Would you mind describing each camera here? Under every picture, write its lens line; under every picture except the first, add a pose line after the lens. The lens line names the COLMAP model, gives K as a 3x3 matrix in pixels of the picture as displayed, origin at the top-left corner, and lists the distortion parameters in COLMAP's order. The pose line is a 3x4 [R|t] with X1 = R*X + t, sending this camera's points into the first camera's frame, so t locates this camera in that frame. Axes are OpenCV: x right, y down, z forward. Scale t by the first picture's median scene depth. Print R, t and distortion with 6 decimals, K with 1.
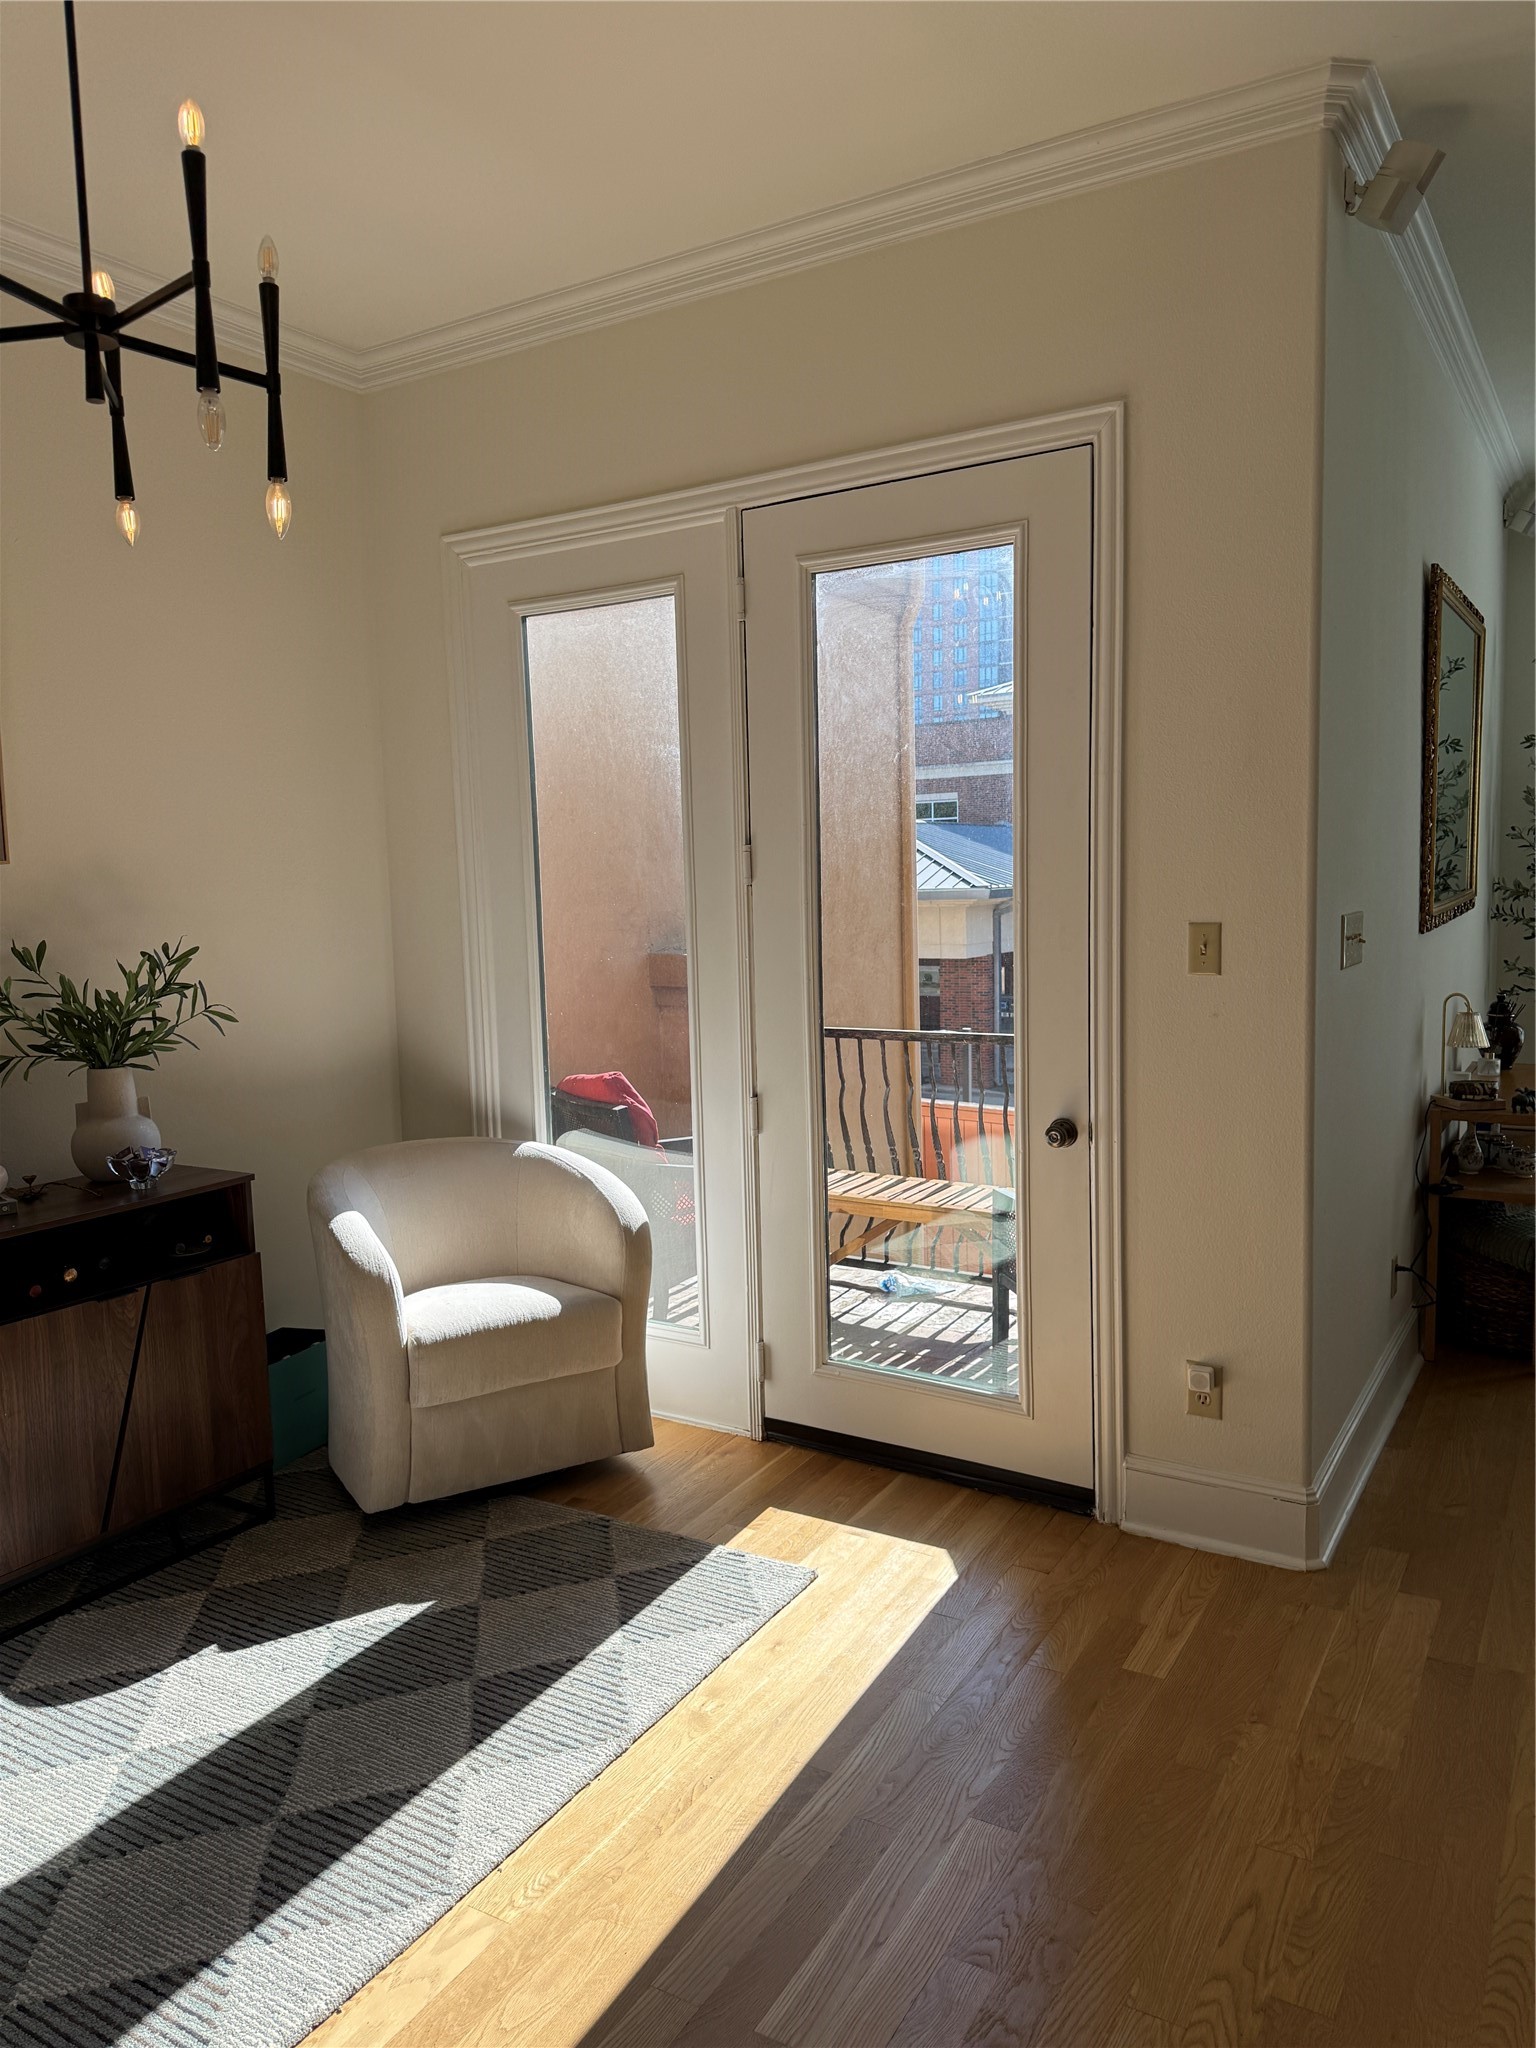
lens RADIAL K [[1438.1, 0, 773.1], [0, 1438.1, 1036.9], [0, 0, 1]] dist [0.026997, -0.035498]
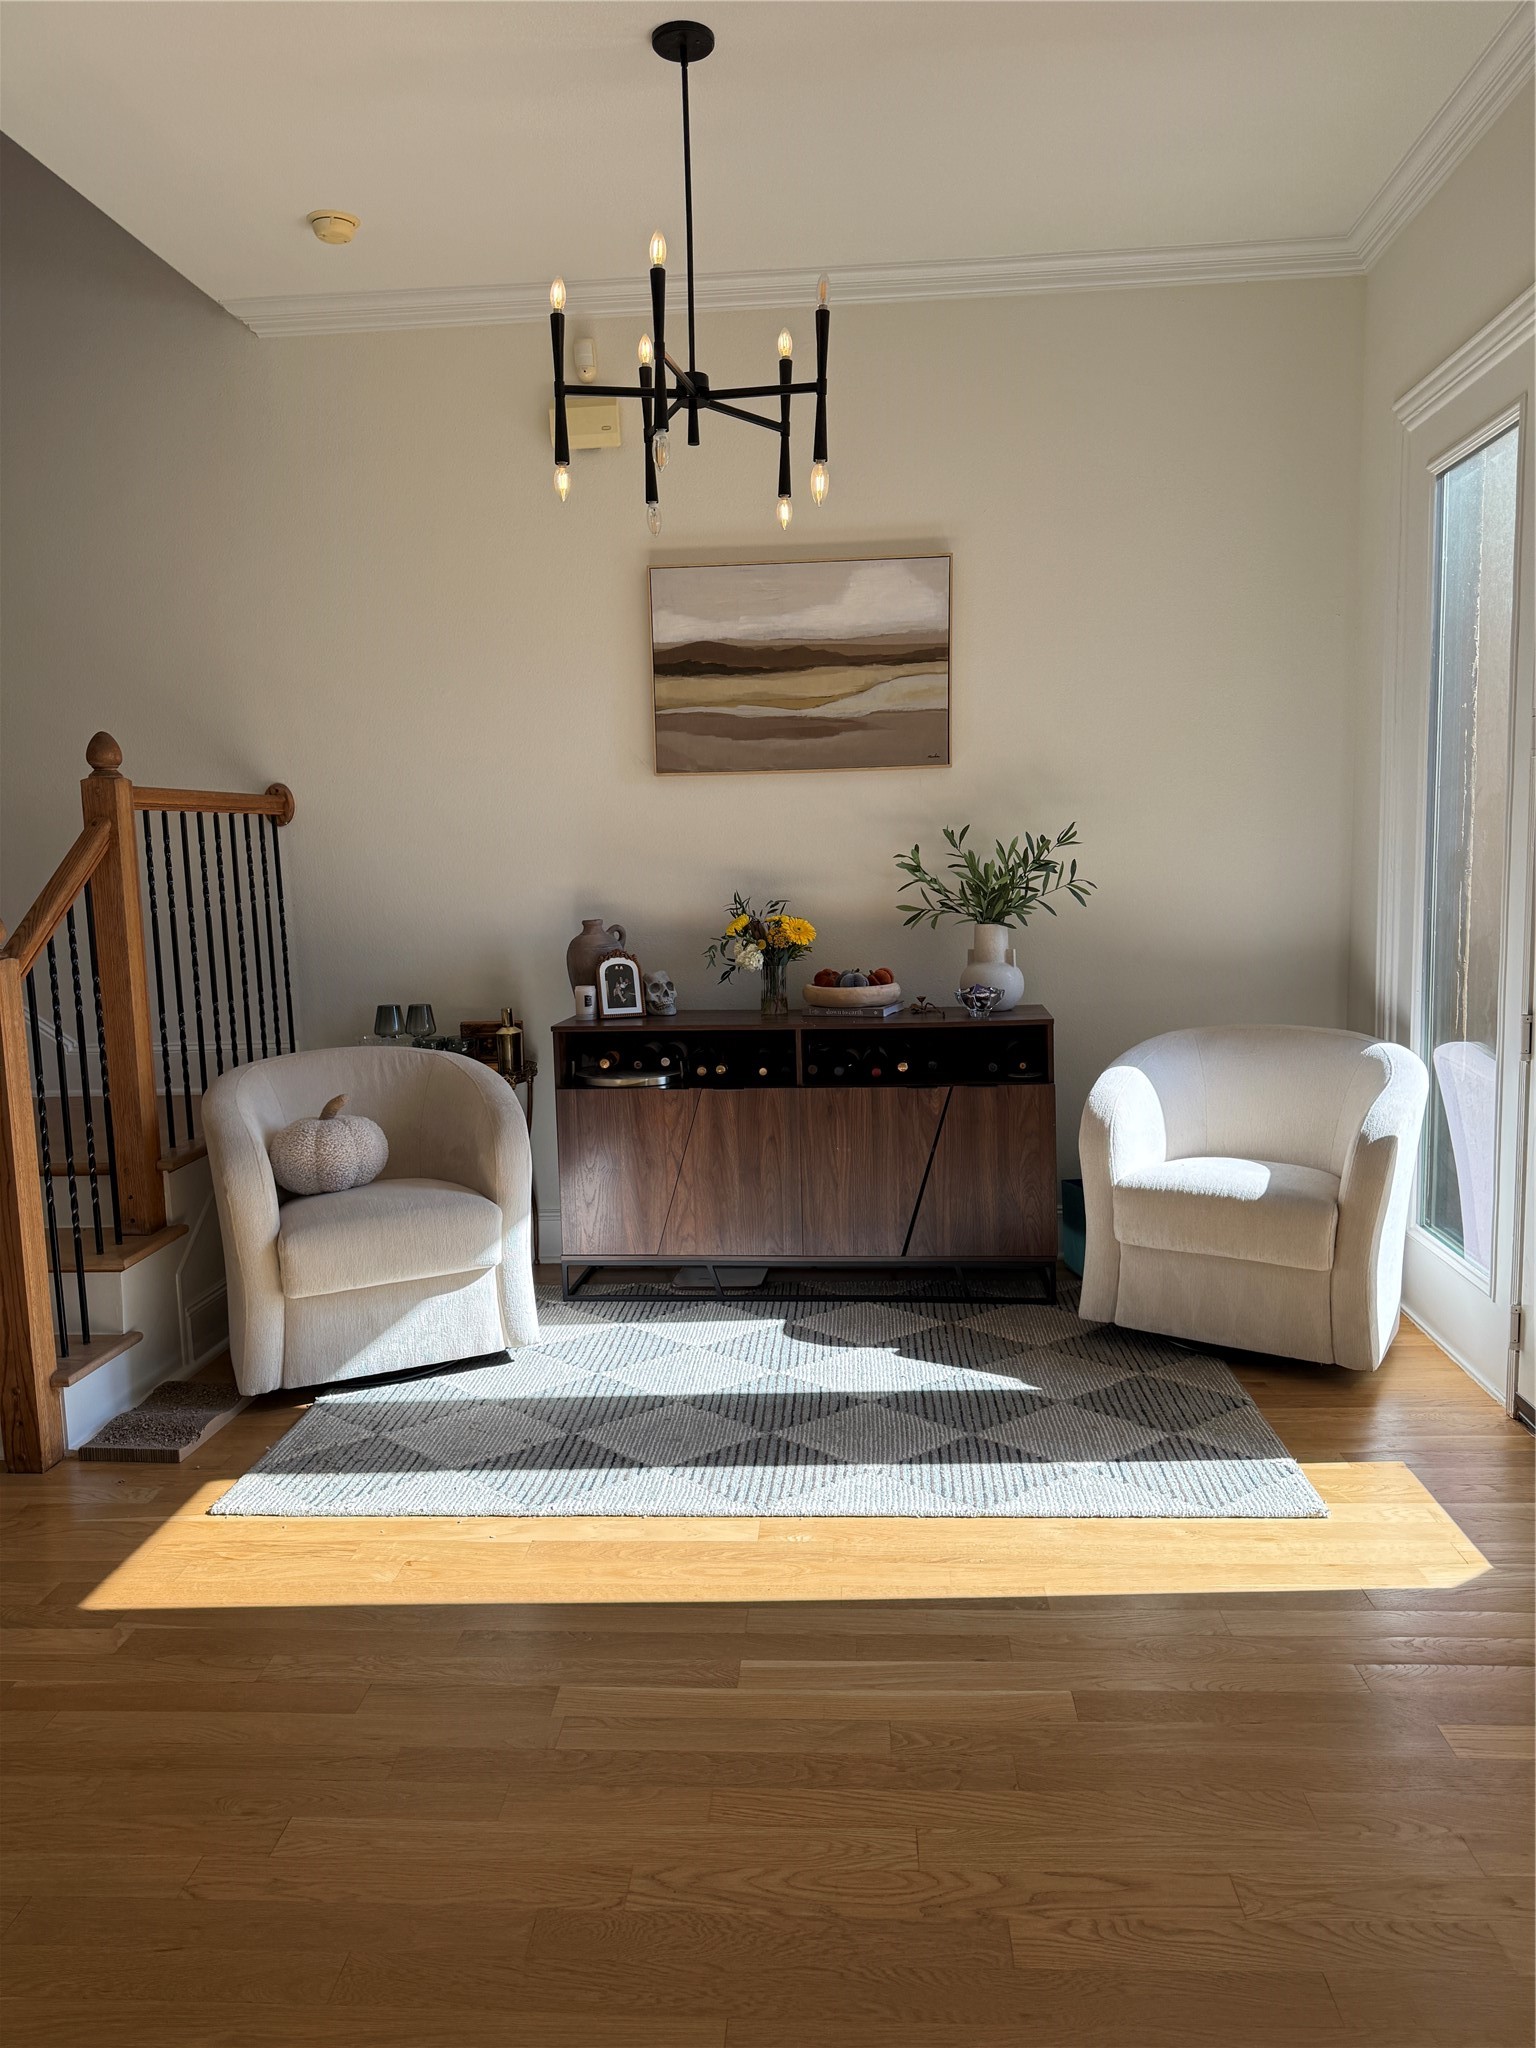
lens RADIAL K [[1438.1, 0, 831.5], [0, 1438.1, 1056.9], [0, 0, 1]] dist [0.026997, -0.035498]
pose [[0.482211, 0.148912, -0.863306, 0.652599], [-0.092904, 0.988583, 0.118629, -0.000445], [0.871115, 0.023000, 0.490540, 0.265781]]
